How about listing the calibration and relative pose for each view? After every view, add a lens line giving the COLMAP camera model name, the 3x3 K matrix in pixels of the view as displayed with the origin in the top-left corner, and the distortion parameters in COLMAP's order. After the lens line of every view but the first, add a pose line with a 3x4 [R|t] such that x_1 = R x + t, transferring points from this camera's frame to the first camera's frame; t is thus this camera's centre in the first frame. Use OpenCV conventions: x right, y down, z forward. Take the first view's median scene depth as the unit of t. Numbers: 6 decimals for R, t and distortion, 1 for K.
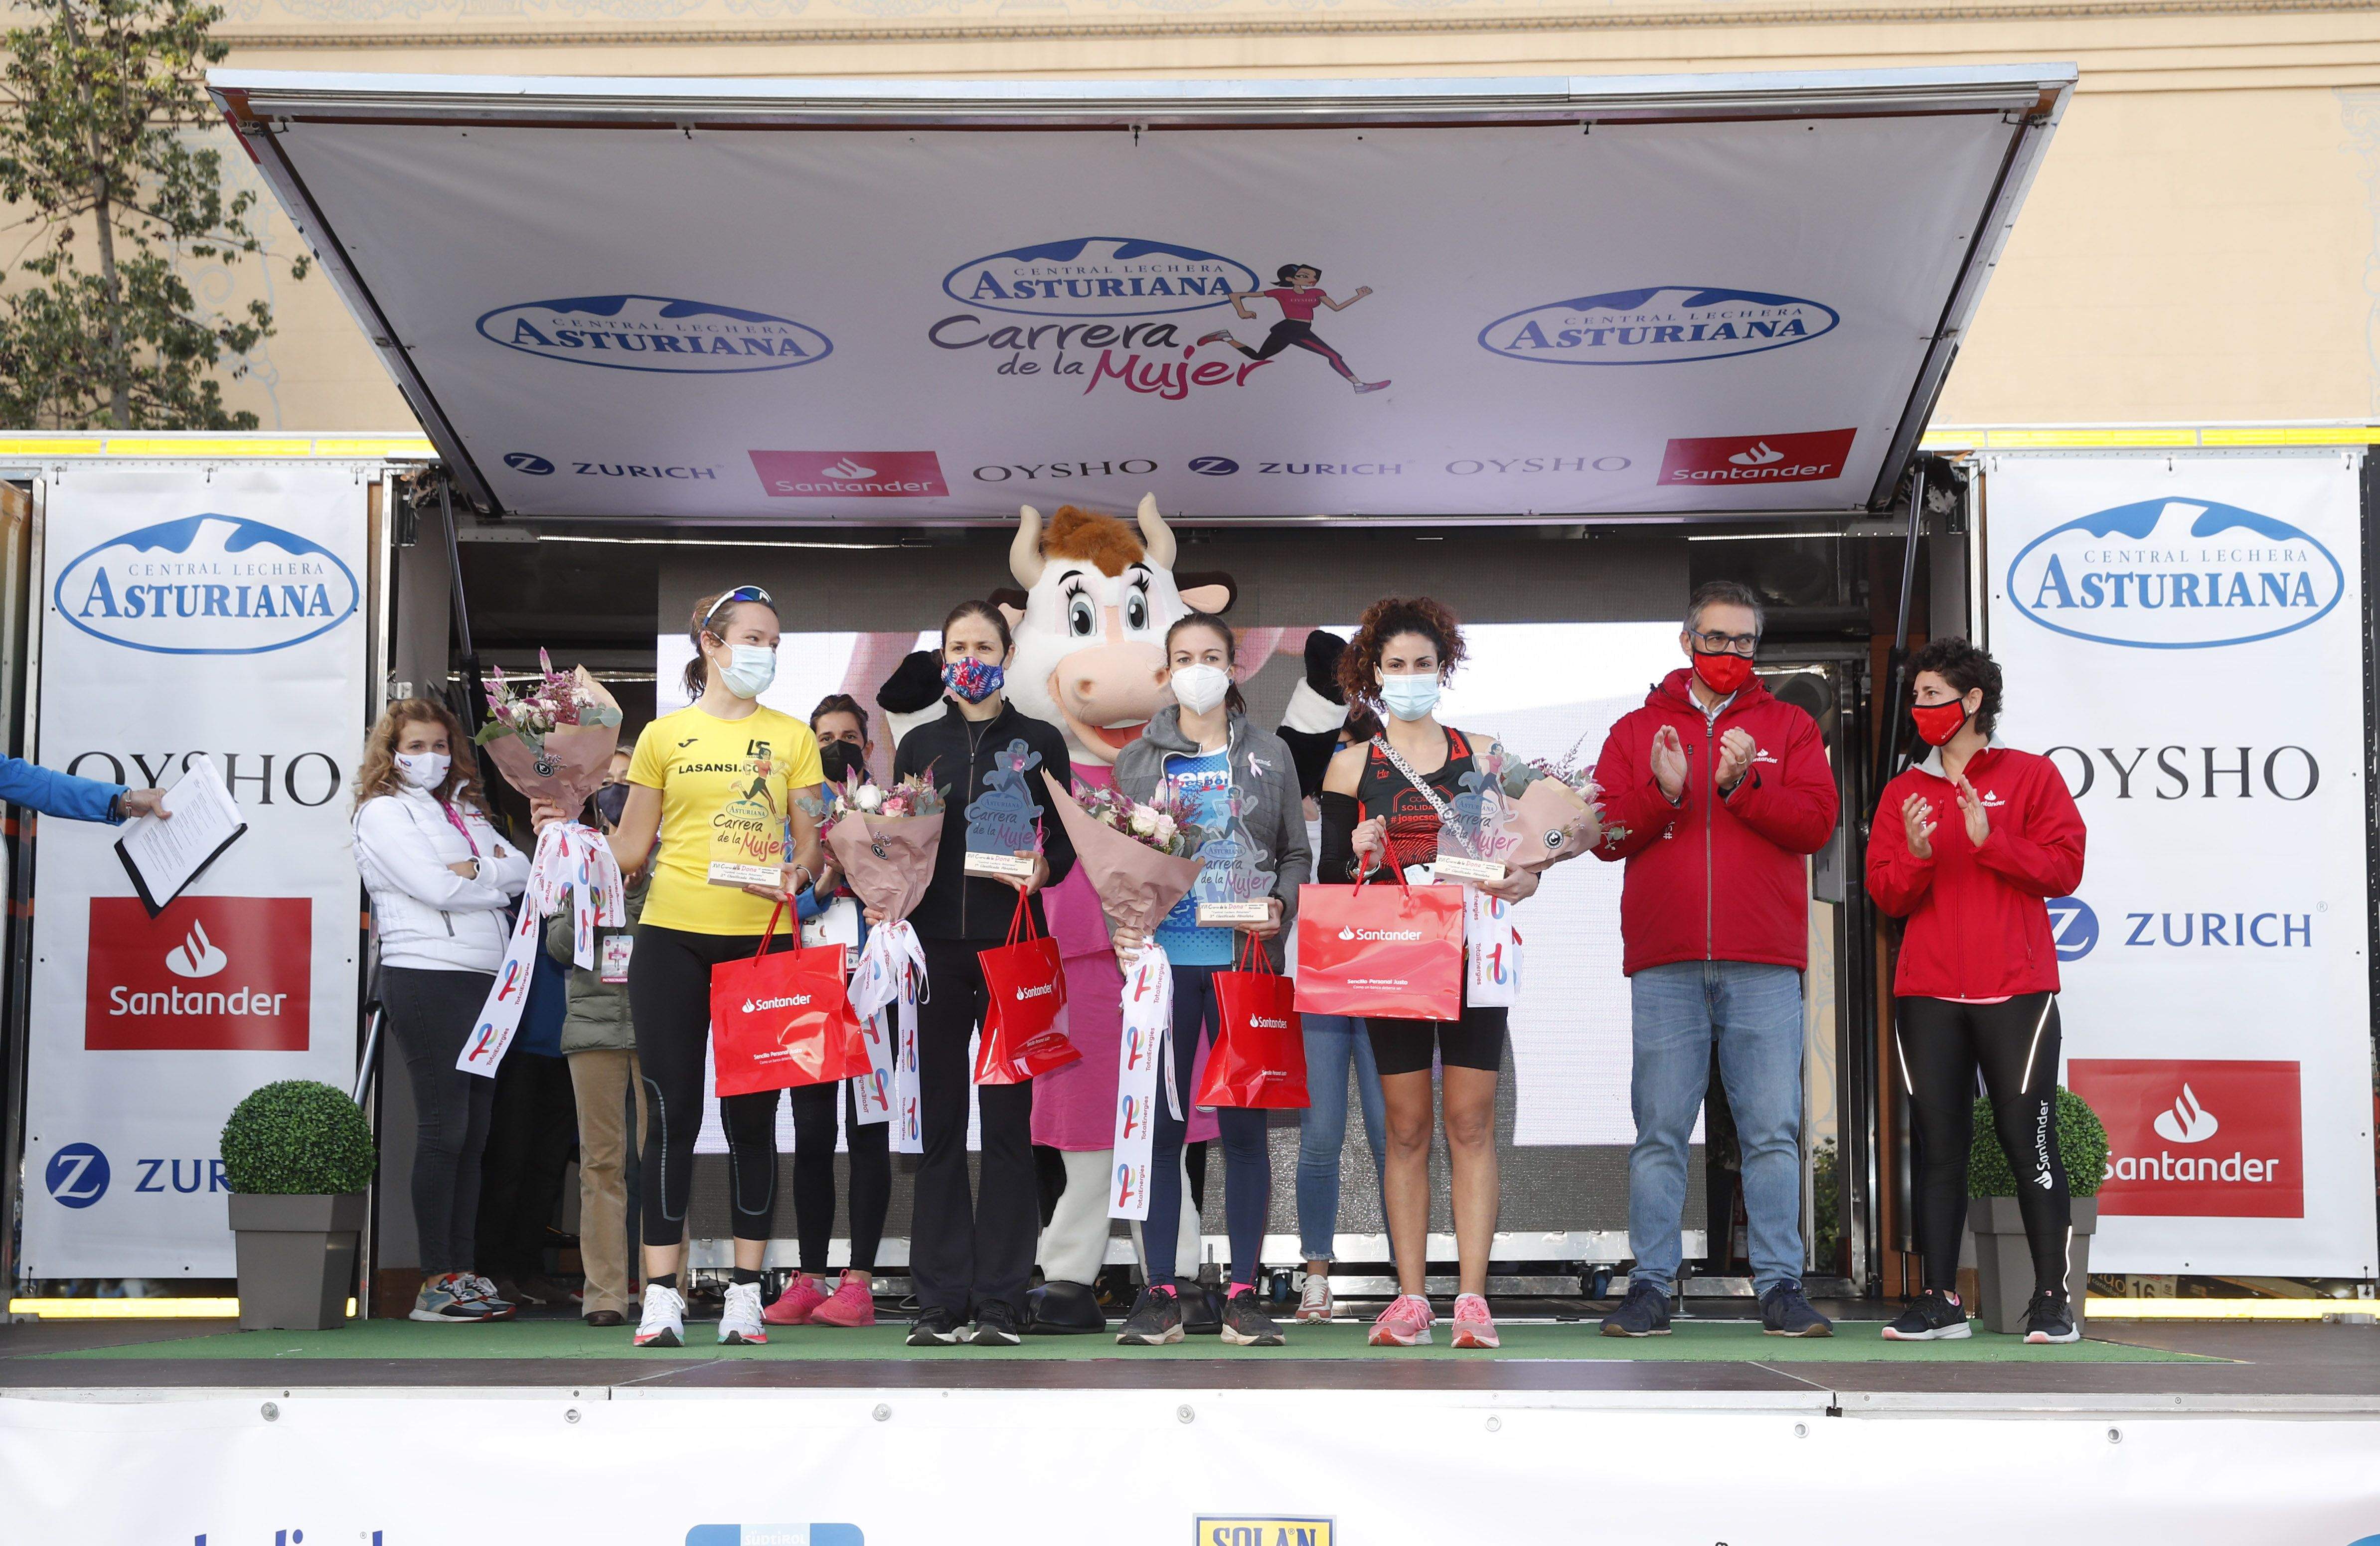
lens RADIAL K [[3265.5, 0, 1238.9], [0, 3265.5, 931.0], [0, 0, 1]] dist [0.007773, 0.142933]
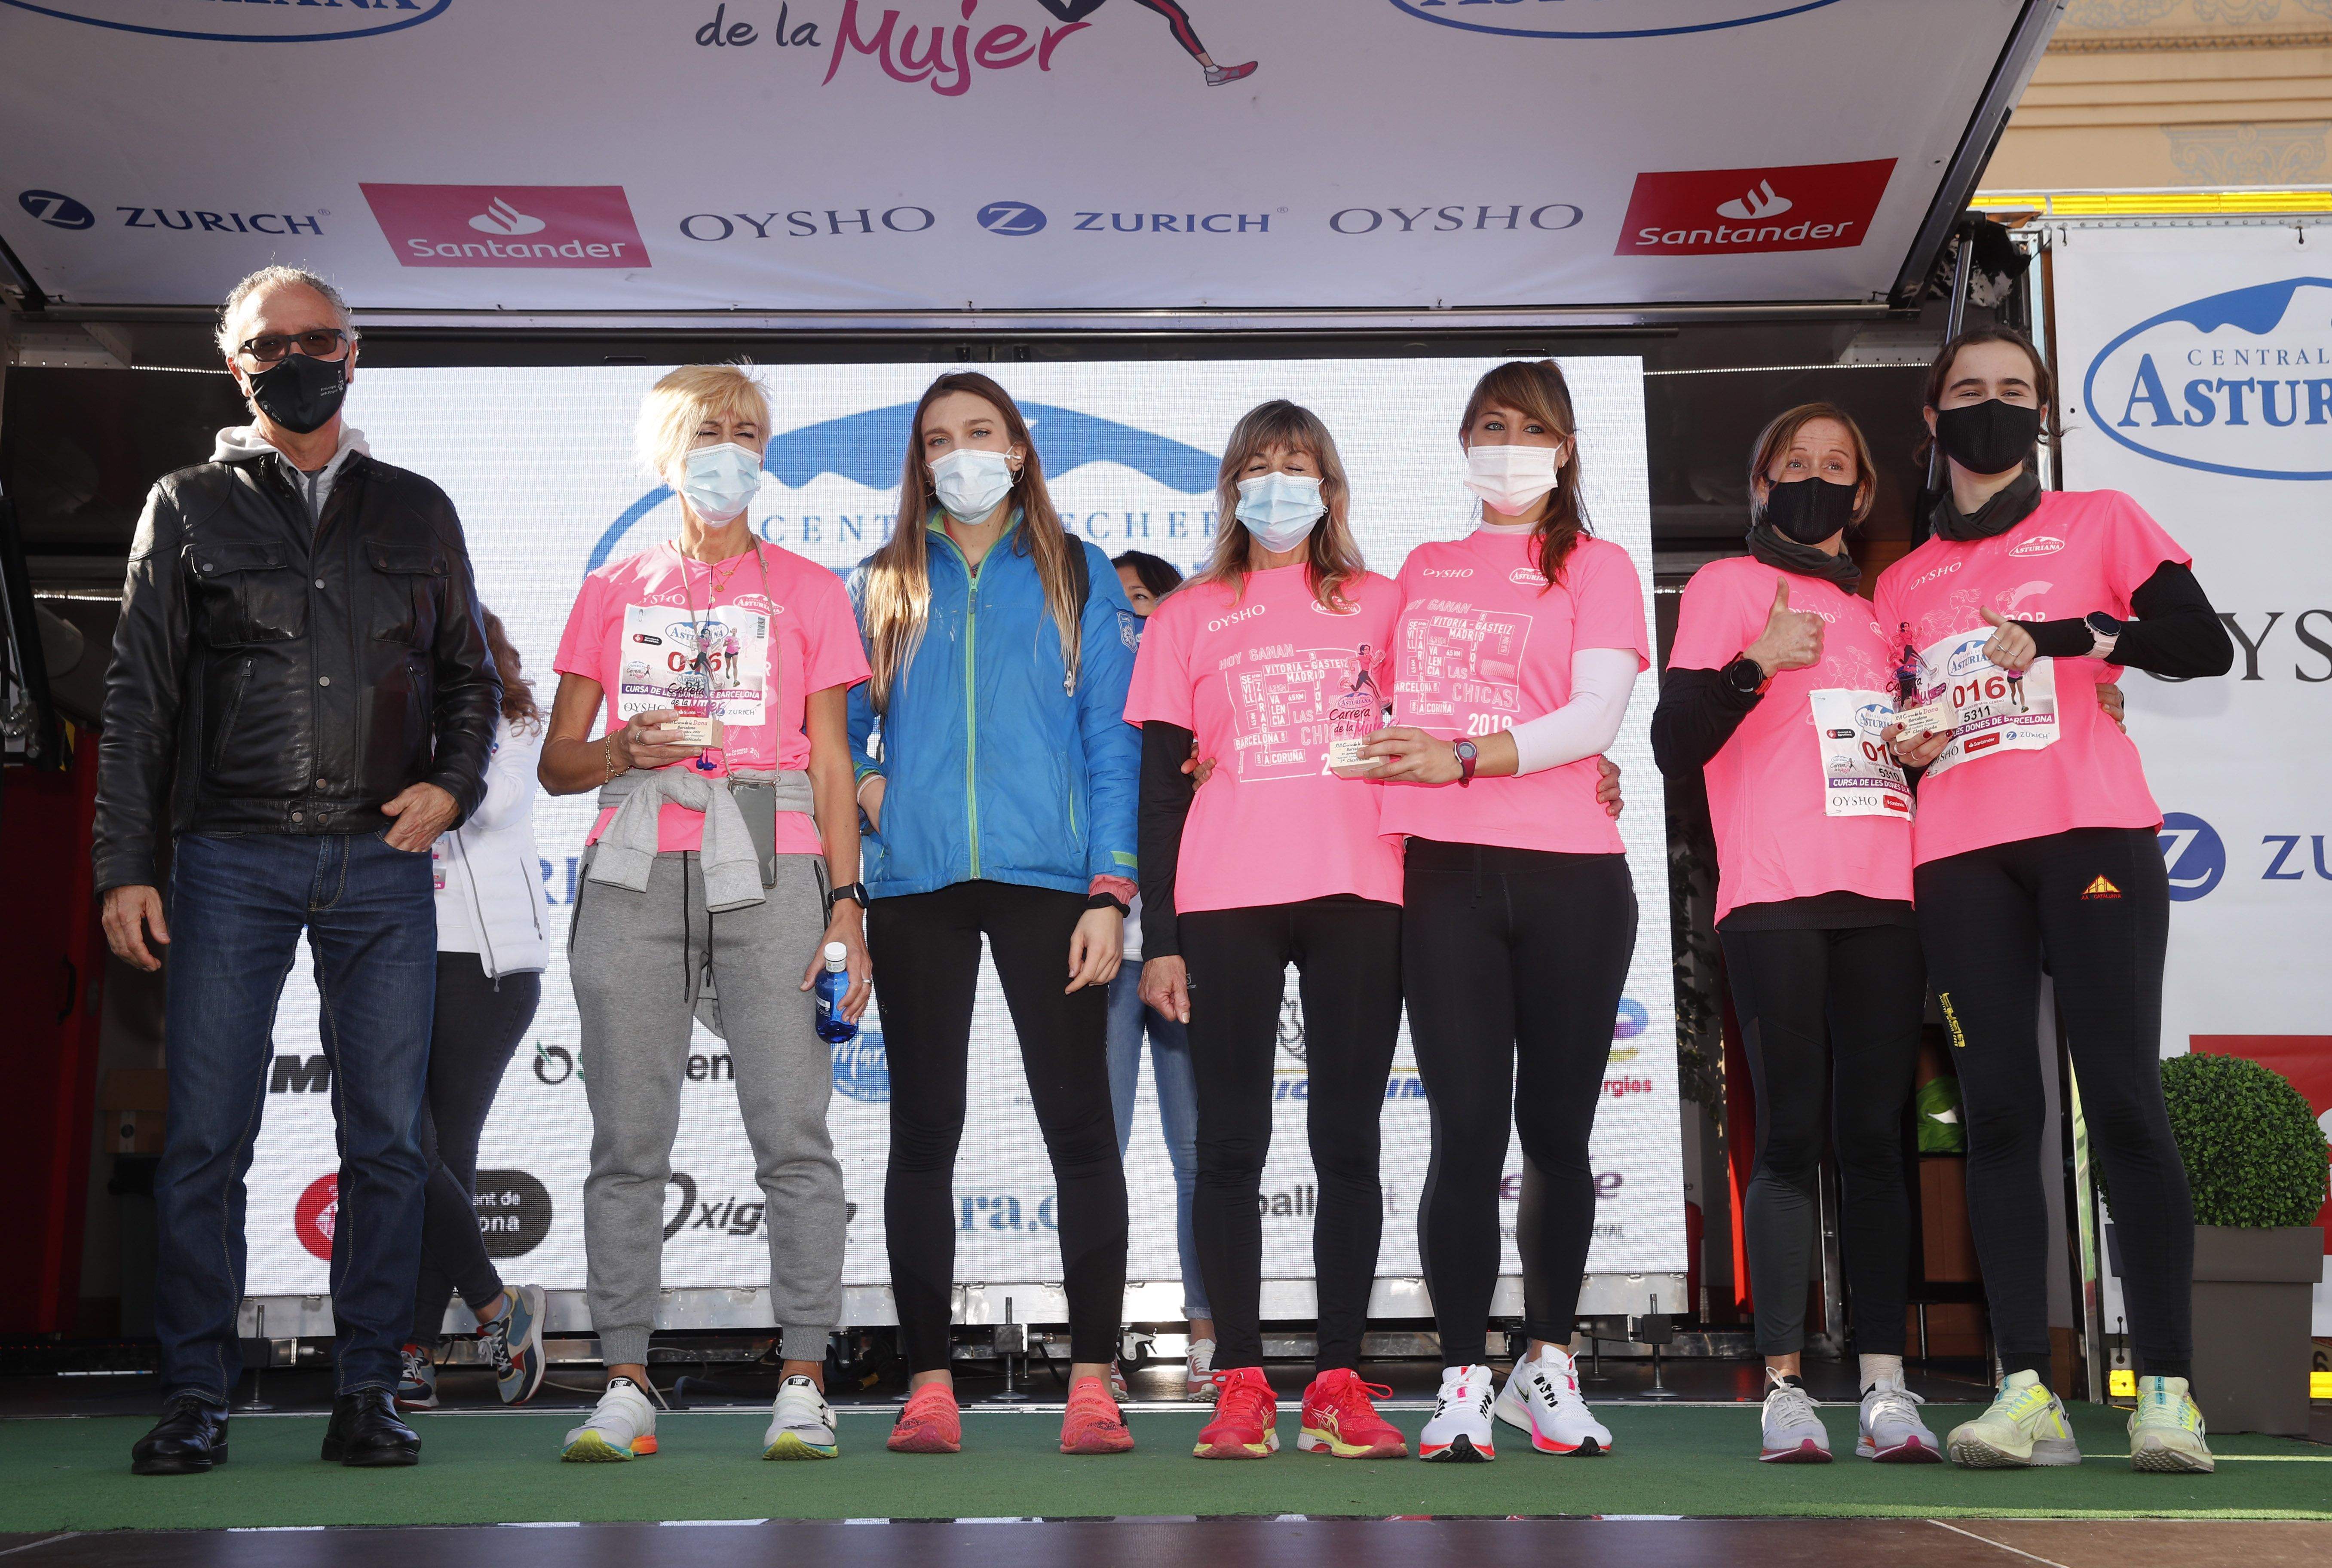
lens RADIAL K [[2751.8, 0, 1169.5], [0, 2751.8, 797.1], [0, 0, 1]] dist [0.033055, 0.140720]
pose [[0.999597, -0.000488, 0.028394, 0.009673], [0.002728, 0.996879, -0.078902, 0.034344], [-0.028267, 0.078948, 0.996478, 0.389581]]
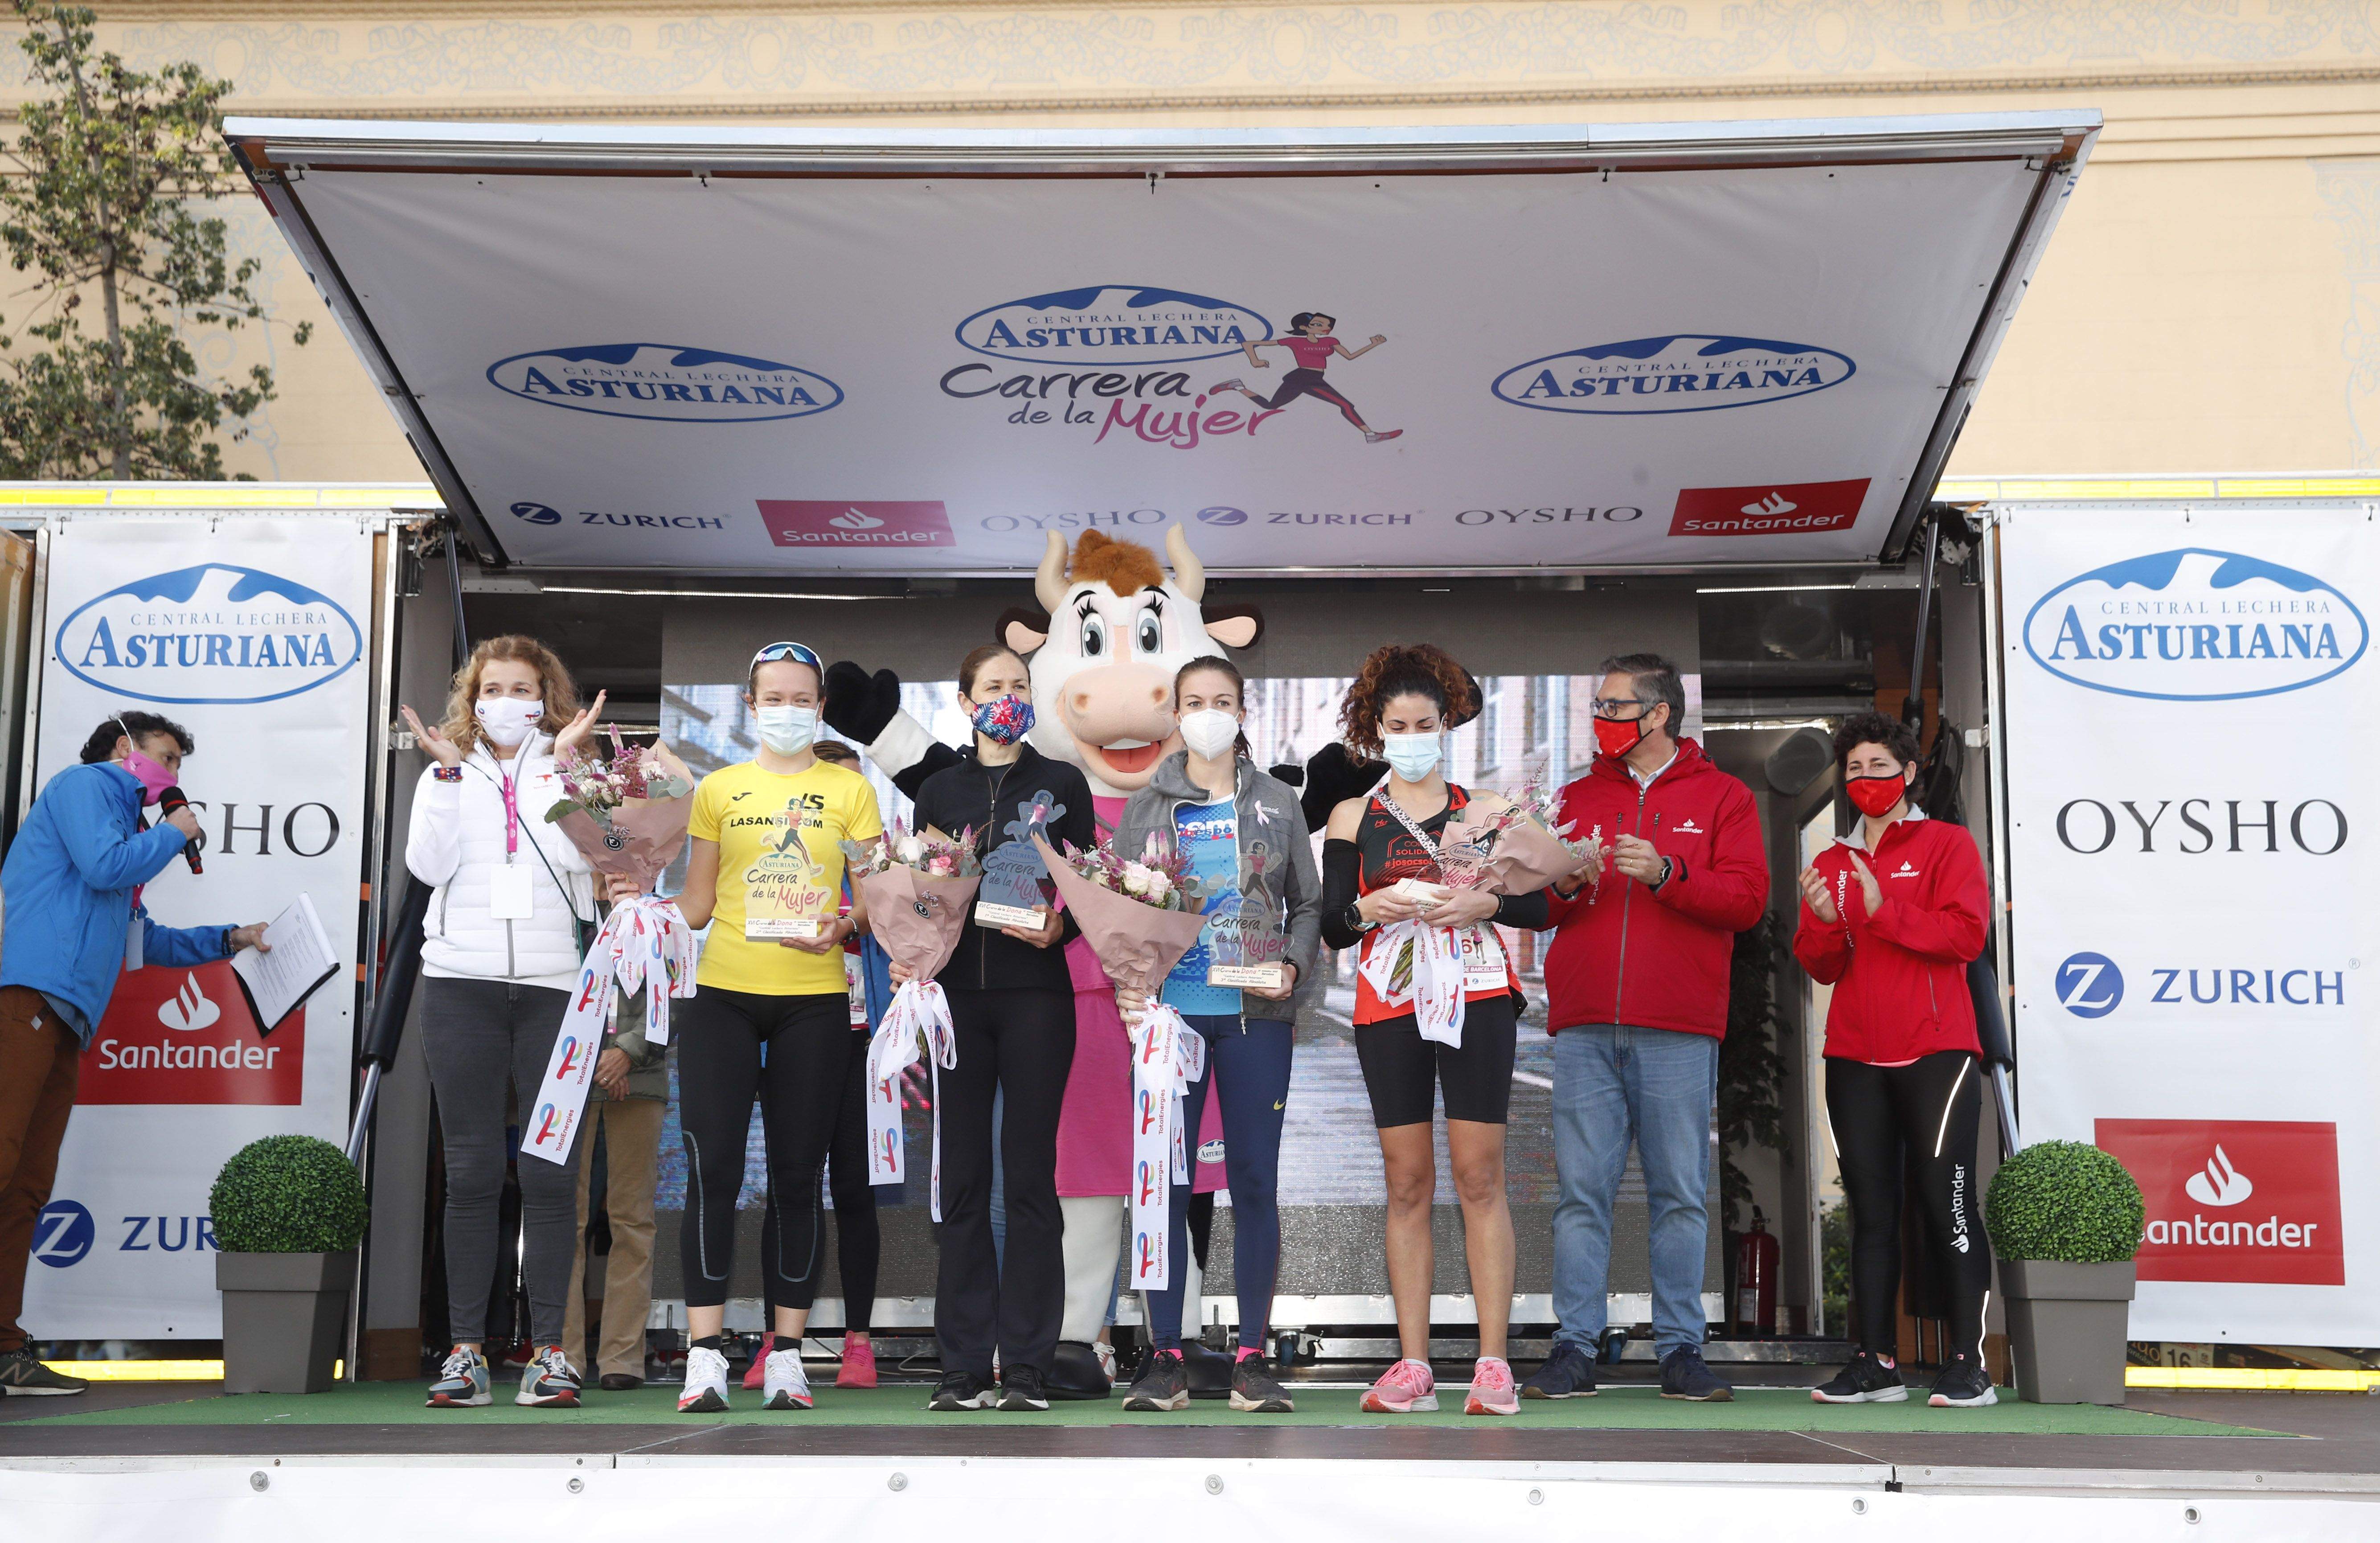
lens RADIAL K [[3214.6, 0, 1177.8], [0, 3214.6, 769.2], [0, 0, 1]] dist [0.041923, 0.151796]
pose [[0.999955, 0.001649, -0.009384, -0.011806], [-0.002295, 0.997599, -0.069221, 0.002482], [0.009247, 0.069239, 0.997557, 0.026565]]
